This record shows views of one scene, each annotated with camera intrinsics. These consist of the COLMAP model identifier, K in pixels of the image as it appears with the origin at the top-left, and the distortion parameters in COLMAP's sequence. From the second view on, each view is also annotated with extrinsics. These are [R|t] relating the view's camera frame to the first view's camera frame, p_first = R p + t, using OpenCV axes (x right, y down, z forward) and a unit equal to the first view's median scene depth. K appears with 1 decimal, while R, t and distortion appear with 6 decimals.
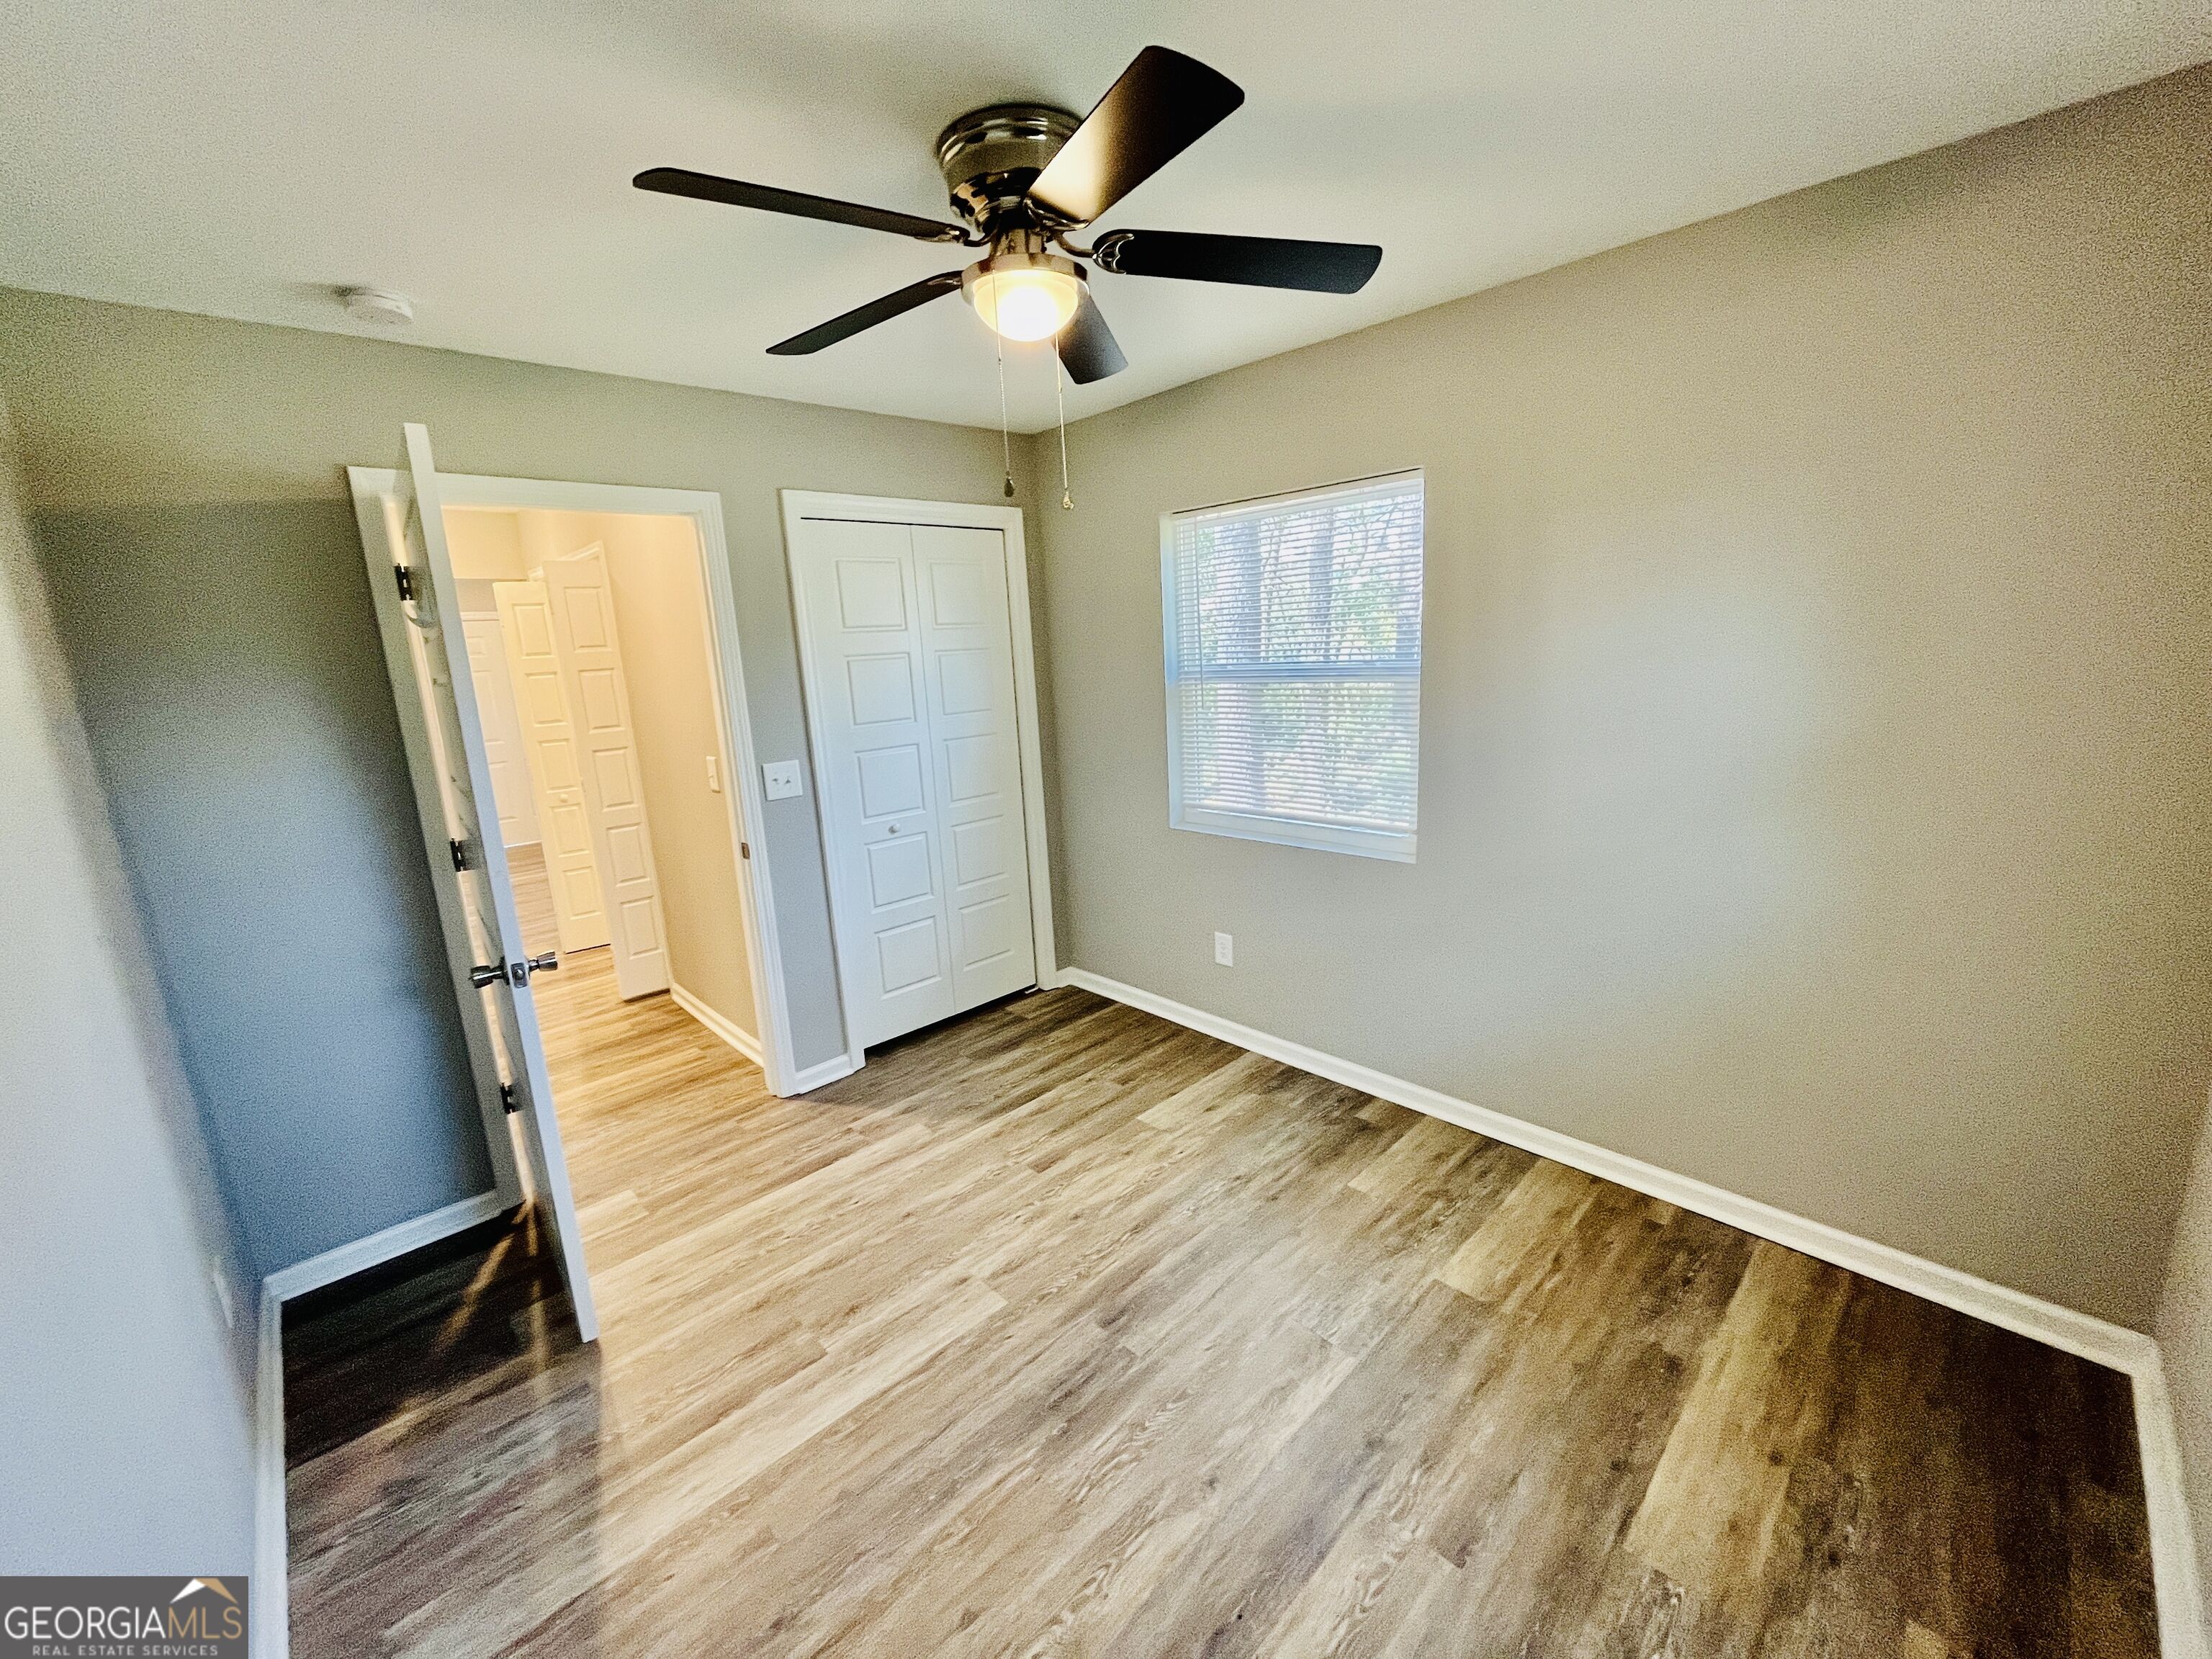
lens RADIAL K [[892.2, 0, 1087.5], [0, 892.2, 829.8], [0, 0, 1]] dist [-0.000145, 0.000021]
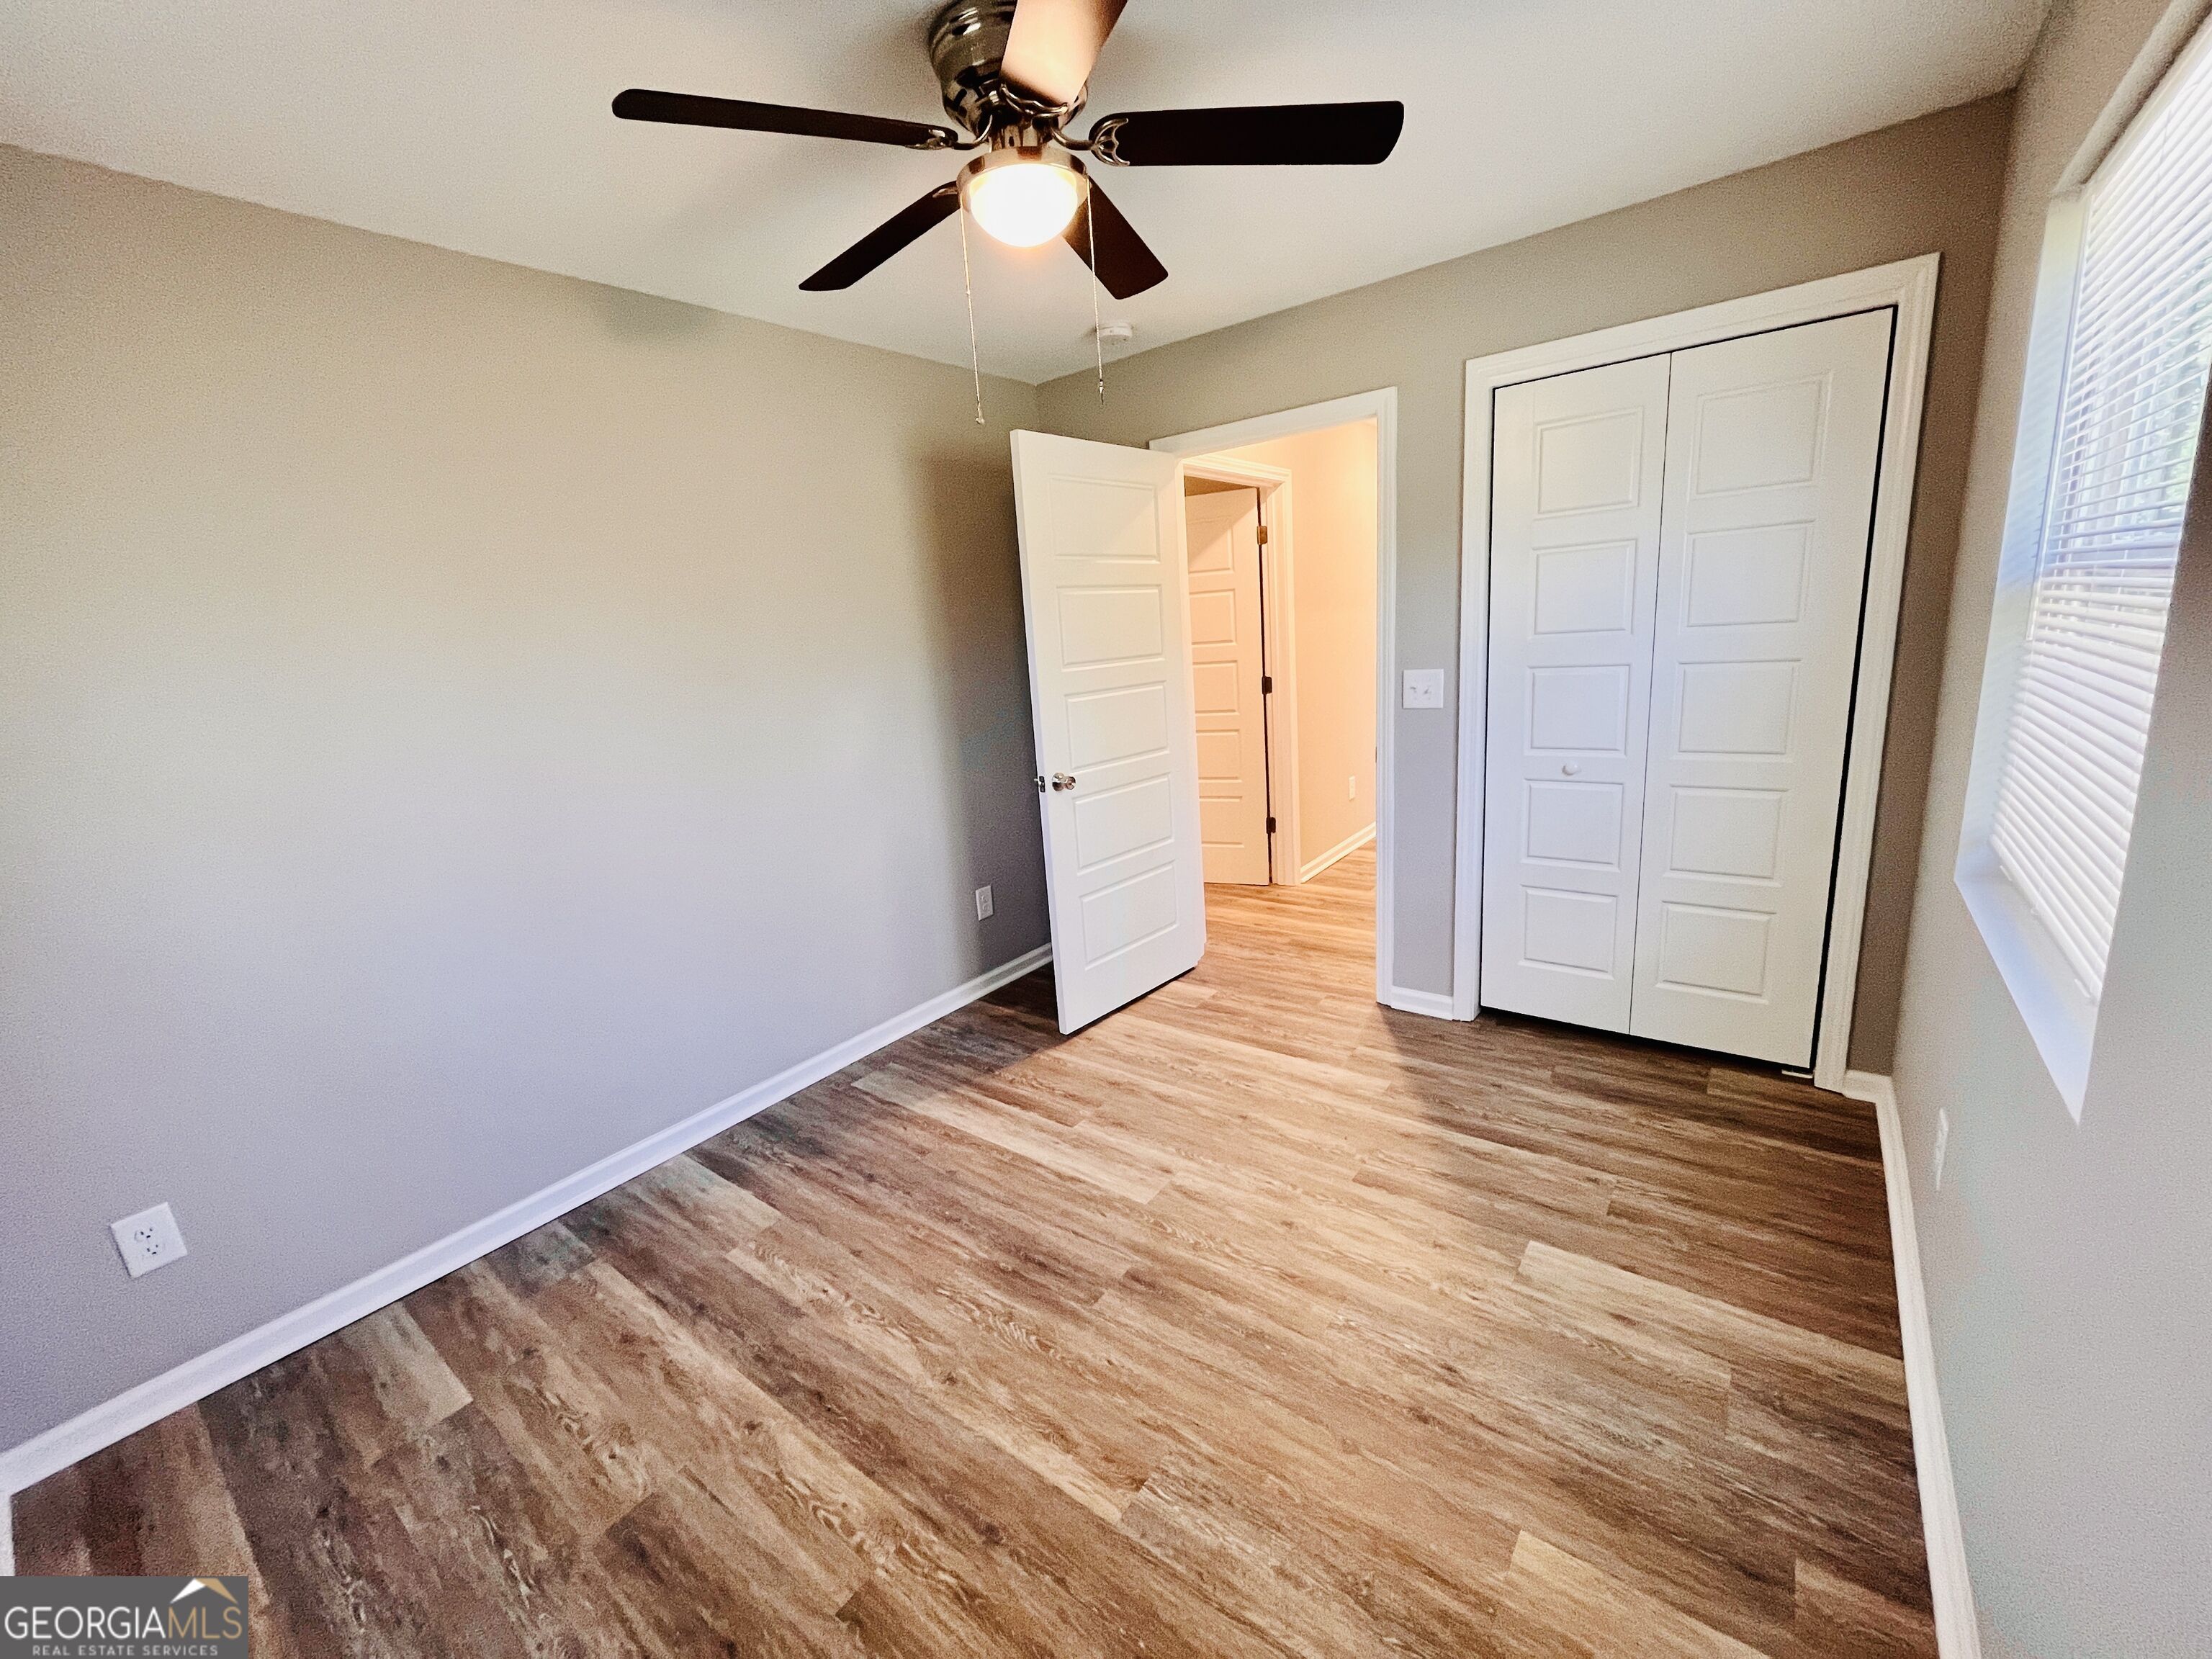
lens RADIAL K [[892.2, 0, 1099.5], [0, 892.2, 828.5], [0, 0, 1]] dist [-0.000145, 0.000021]
pose [[0.157679, 0.261318, -0.952287, 0.738243], [-0.136807, 0.960832, 0.241010, -0.128670], [0.977968, 0.092277, 0.187253, 0.673405]]
